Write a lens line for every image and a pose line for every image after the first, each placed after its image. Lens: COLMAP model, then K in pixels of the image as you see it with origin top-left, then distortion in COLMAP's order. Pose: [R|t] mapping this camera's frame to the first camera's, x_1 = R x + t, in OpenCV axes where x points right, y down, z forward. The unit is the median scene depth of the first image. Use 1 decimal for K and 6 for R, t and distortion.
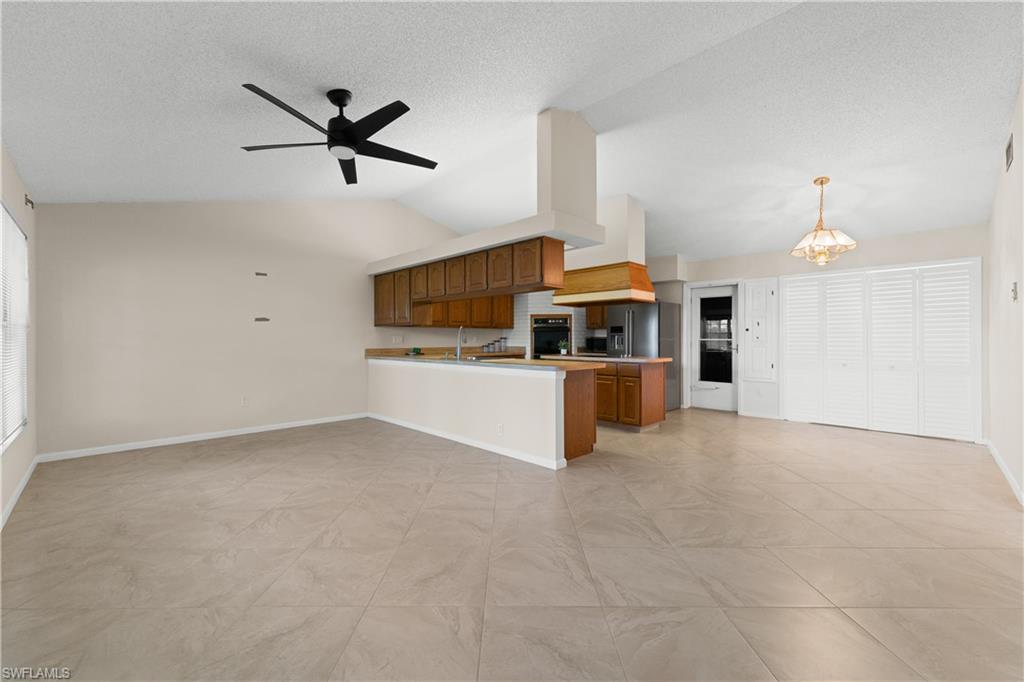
lens RADIAL K [[410.1, 0, 509.5], [0, 410.1, 339.6], [0, 0, 1]] dist [0.001671, 0.001298]
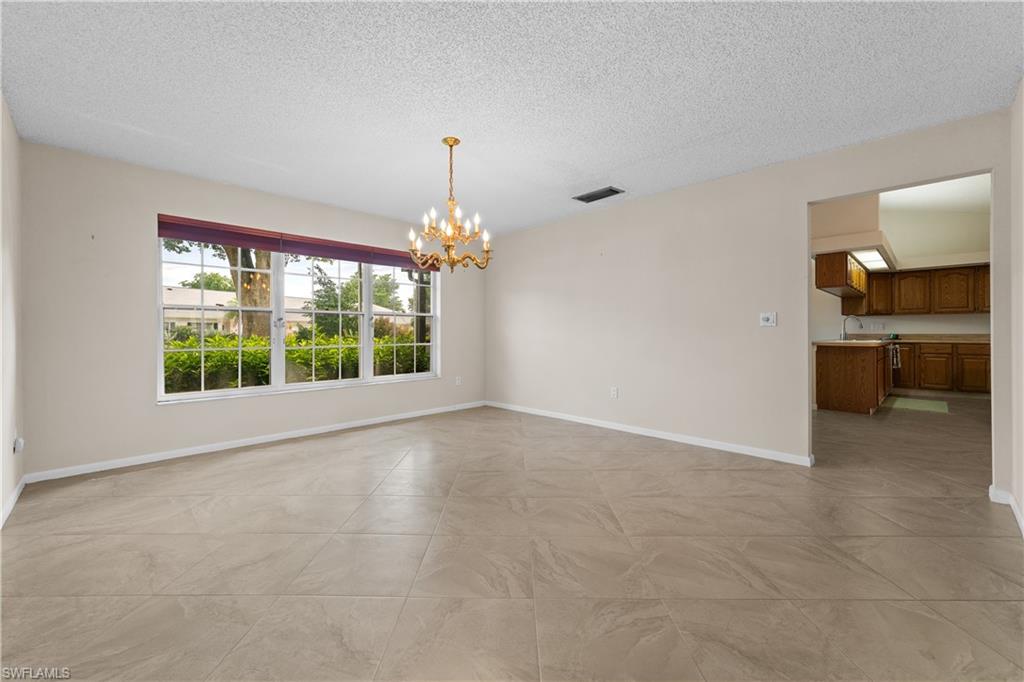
lens RADIAL K [[410.1, 0, 514.8], [0, 410.1, 329.8], [0, 0, 1]] dist [0.001671, 0.001298]
pose [[-0.004604, -0.001633, -0.999988, 1.157510], [-0.001808, 0.999997, -0.001625, 0.017192], [0.999988, 0.001801, -0.004607, -0.055789]]
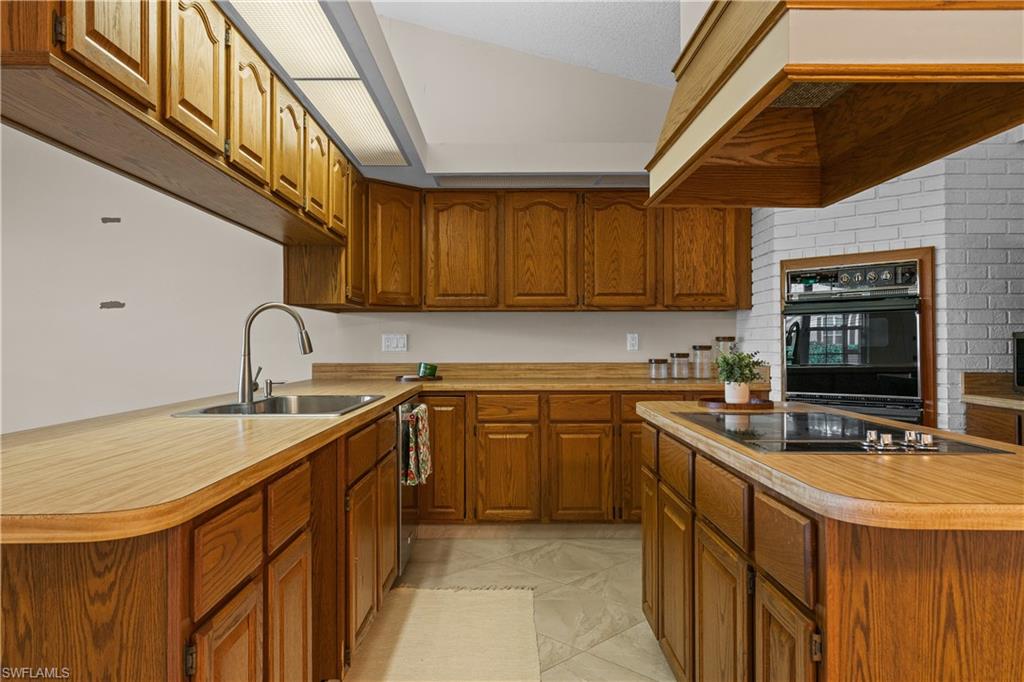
lens RADIAL K [[684.3, 0, 511.4], [0, 684.3, 339.2], [0, 0, 1]] dist [0.005995, -0.001367]
pose [[0.713938, -0.003329, -0.700201, 0.388846], [-0.000442, 0.999986, -0.005206, 0.000098], [0.700209, 0.004027, 0.713927, 0.726543]]
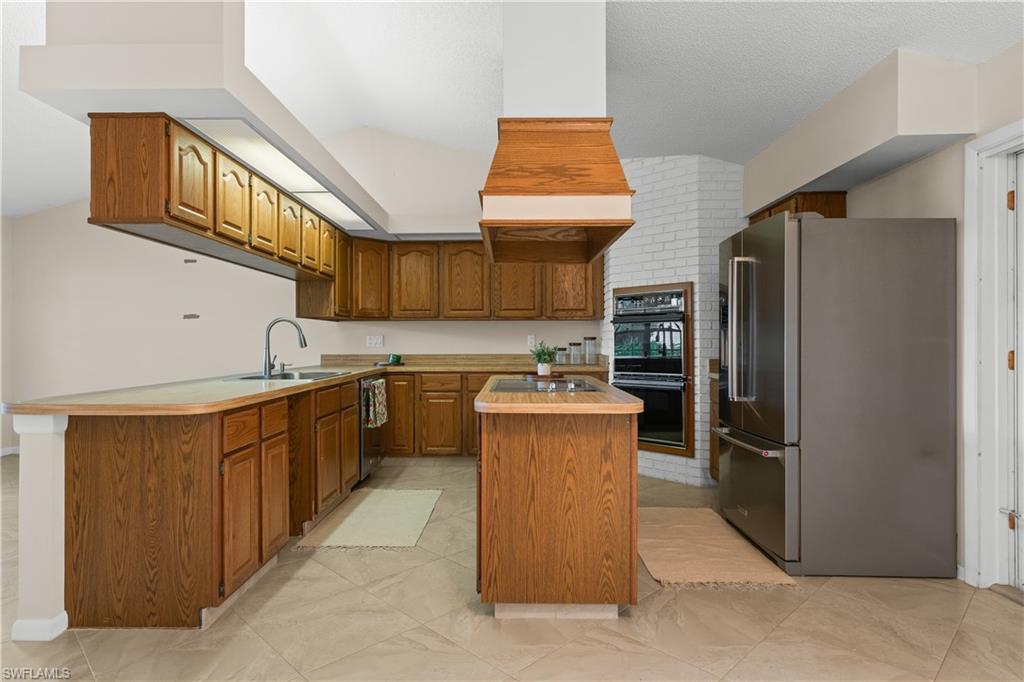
lens RADIAL K [[561.8, 0, 509.2], [0, 561.8, 339.6], [0, 0, 1]] dist [0.002242, -0.000228]
pose [[0.705394, -0.001784, -0.708813, 0.632256], [0.000025, 0.999997, -0.002493, 0.000092], [0.708816, 0.001741, 0.705392, 0.659939]]
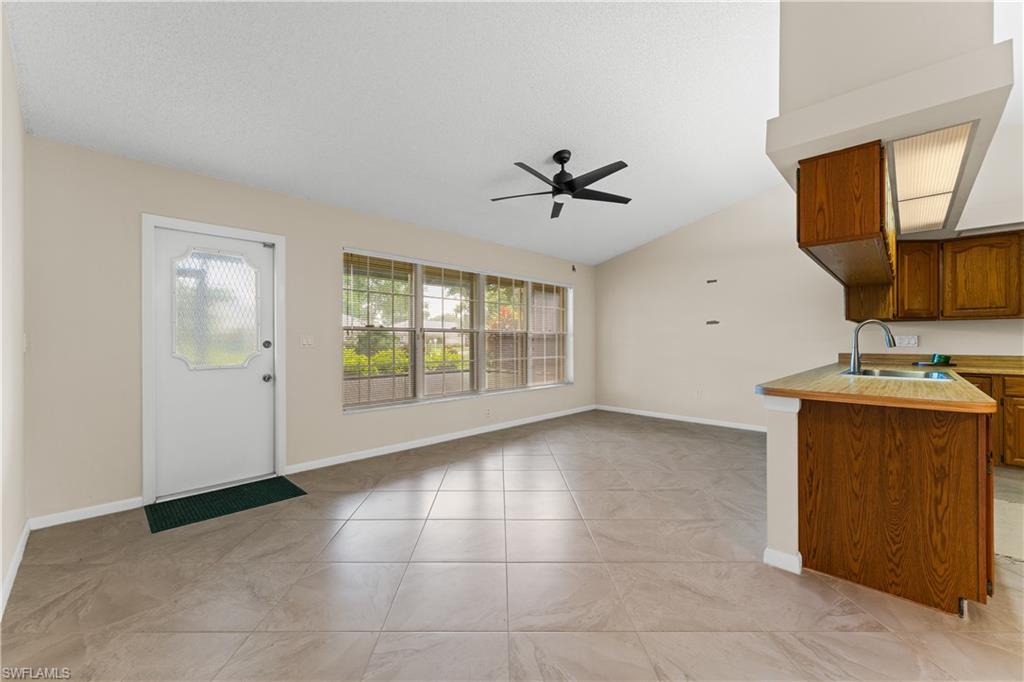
lens RADIAL K [[410.1, 0, 500.1], [0, 410.1, 340.6], [0, 0, 1]] dist [0.001671, 0.001298]
pose [[0.005183, 0.000218, -0.999987, 0.486564], [-0.000964, 1.000000, 0.000213, -0.000059], [0.999986, 0.000963, 0.005183, 0.428376]]
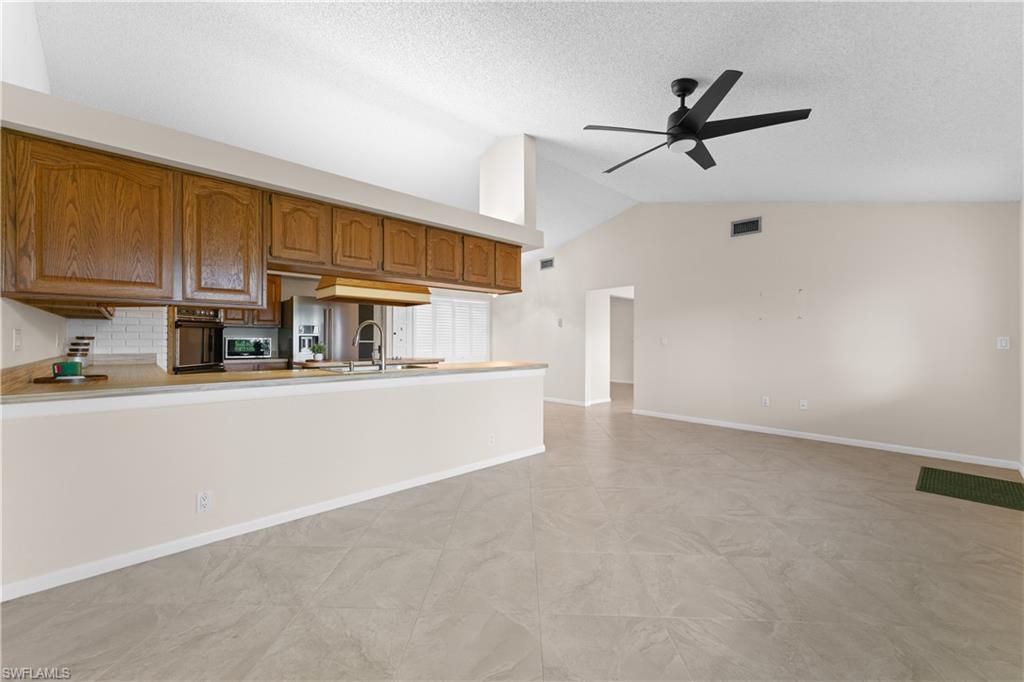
lens RADIAL K [[410.1, 0, 502.9], [0, 410.1, 339.5], [0, 0, 1]] dist [0.001671, 0.001298]
pose [[0.036811, 0.005656, 0.999306, -0.744095], [-0.000398, 0.999984, -0.005645, 0.000892], [-0.999322, -0.000190, 0.036812, 0.746488]]
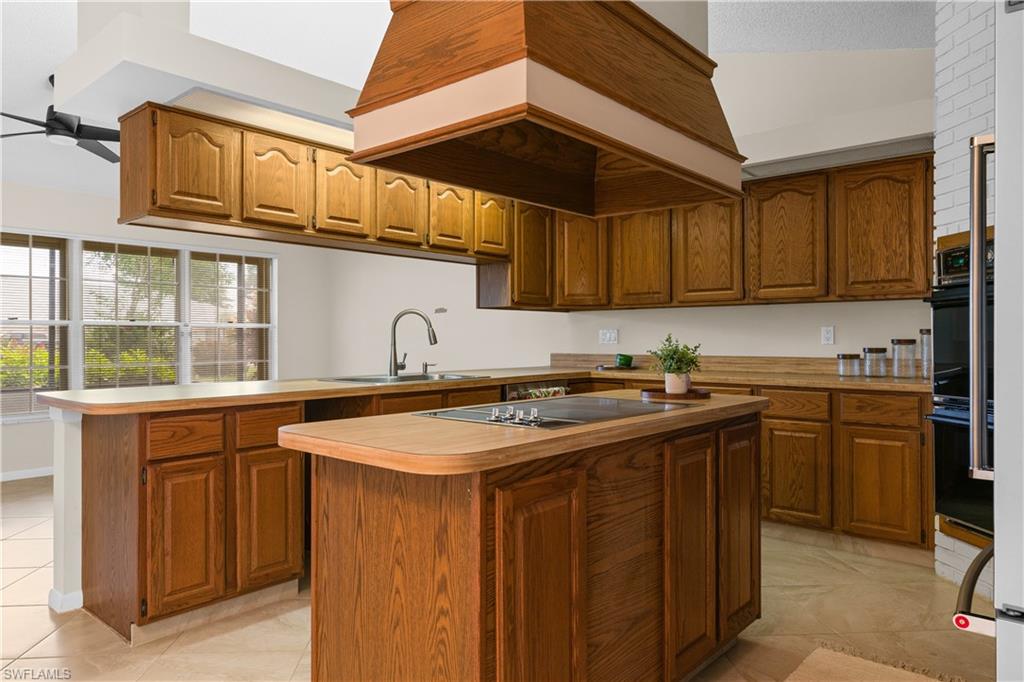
lens RADIAL K [[684.3, 0, 507.3], [0, 684.3, 336.1], [0, 0, 1]] dist [0.005995, -0.001367]
pose [[0.072957, -0.001079, -0.997335, 0.668963], [0.000811, 0.999999, -0.001023, 0.000162], [0.997335, -0.000734, 0.072958, 1.028407]]
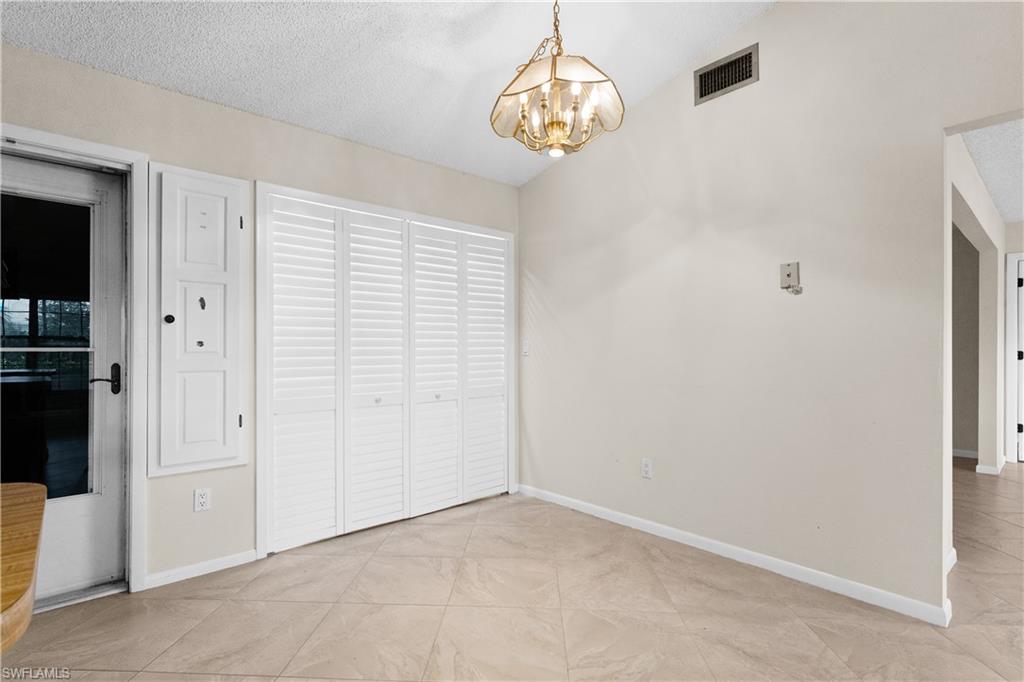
lens RADIAL K [[491.3, 0, 505.7], [0, 491.3, 347.0], [0, 0, 1]] dist [-0.003945, 0.000061]
pose [[0.058322, 0.002292, 0.998295, 0.247283], [0.001584, 0.999996, -0.002388, -0.000071], [-0.998297, 0.001721, 0.058318, 0.839313]]
